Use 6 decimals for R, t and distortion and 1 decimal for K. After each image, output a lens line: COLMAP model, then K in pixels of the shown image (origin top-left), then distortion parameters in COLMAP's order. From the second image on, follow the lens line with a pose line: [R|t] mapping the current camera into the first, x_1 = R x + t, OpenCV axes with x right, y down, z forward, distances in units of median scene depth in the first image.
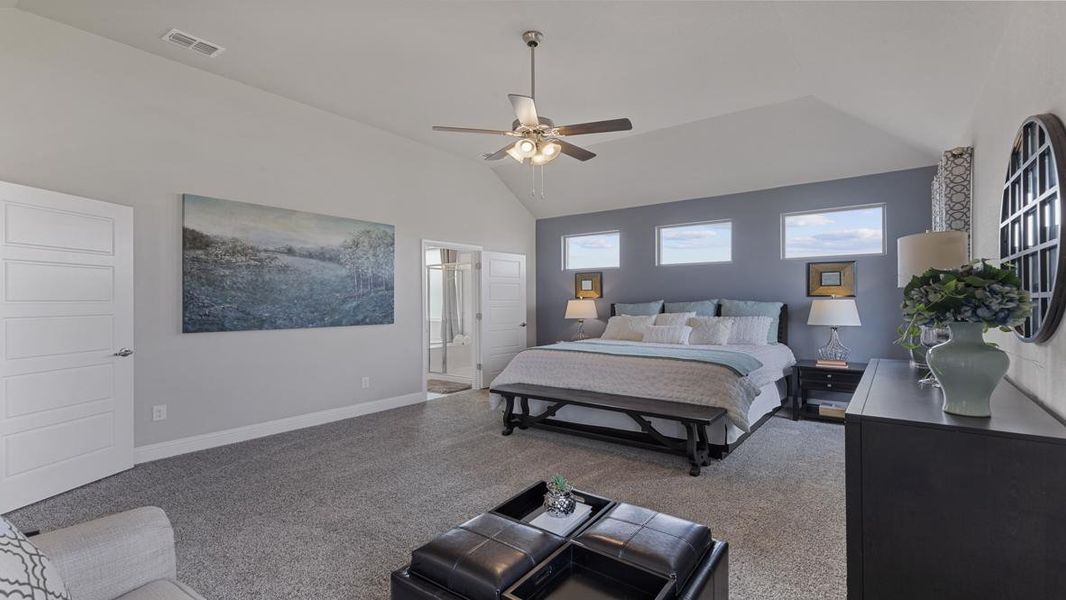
lens RADIAL K [[483.3, 0, 556.0], [0, 483.3, 301.6], [0, 0, 1]] dist [0.019177, -0.000051]
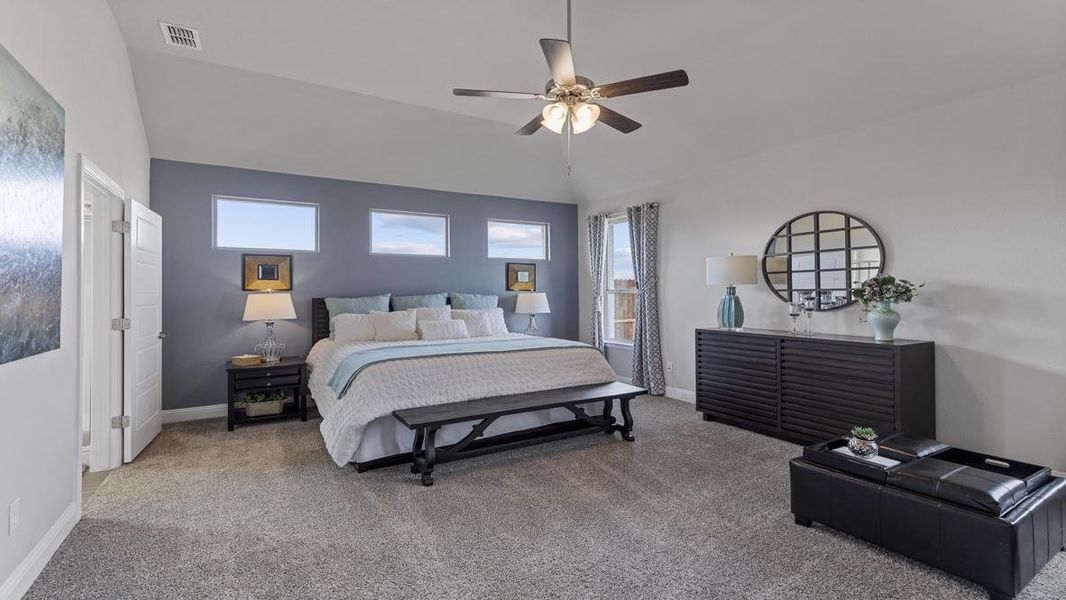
lens RADIAL K [[483.3, 0, 531.8], [0, 483.3, 293.4], [0, 0, 1]] dist [0.019177, -0.000051]
pose [[0.392025, 0.000121, 0.919954, -0.672270], [0.005096, 0.999984, -0.002303, -0.000018], [-0.919940, 0.005591, 0.392019, 0.563525]]
